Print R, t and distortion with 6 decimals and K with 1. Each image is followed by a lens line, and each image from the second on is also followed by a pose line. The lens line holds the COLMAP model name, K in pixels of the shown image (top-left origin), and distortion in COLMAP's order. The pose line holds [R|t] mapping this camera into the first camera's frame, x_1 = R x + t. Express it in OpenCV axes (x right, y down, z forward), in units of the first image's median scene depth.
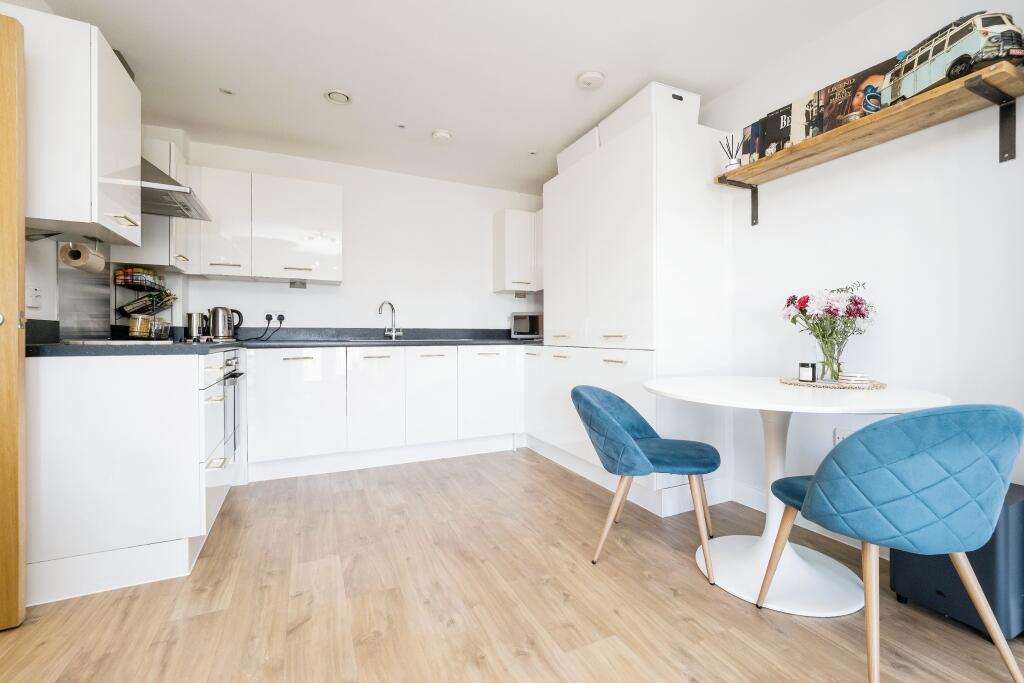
lens RADIAL K [[438.1, 0, 512.0], [0, 438.1, 341.5], [0, 0, 1]] dist [-0.001949, -0.000040]
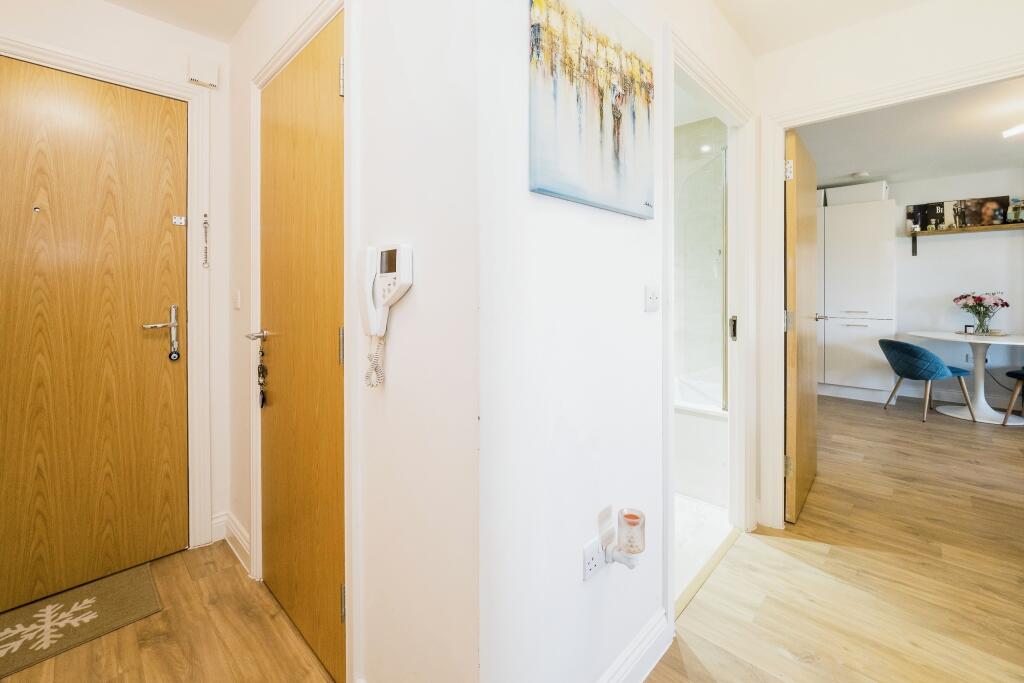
lens RADIAL K [[423.7, 0, 509.3], [0, 423.7, 296.4], [0, 0, 1]] dist [-0.012398, 0.000059]
pose [[0.941432, 0.003095, 0.337189, -2.317094], [-0.000763, 0.999975, -0.007048, -0.082631], [-0.337202, 0.006378, 0.941411, -0.220749]]
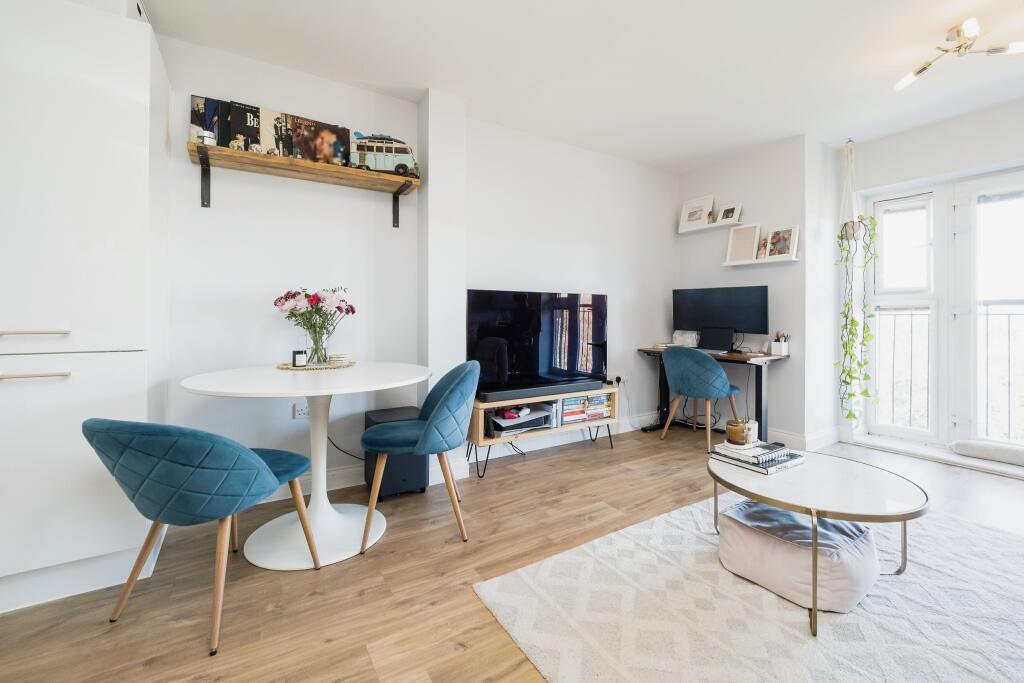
lens RADIAL K [[443.1, 0, 520.9], [0, 443.1, 314.6], [0, 0, 1]] dist [-0.000245, 0.000094]
pose [[-0.119645, 0.006693, 0.992794, -0.576093], [0.006657, 0.999960, -0.005939, -0.035478], [-0.992794, 0.005899, -0.119685, 0.572776]]
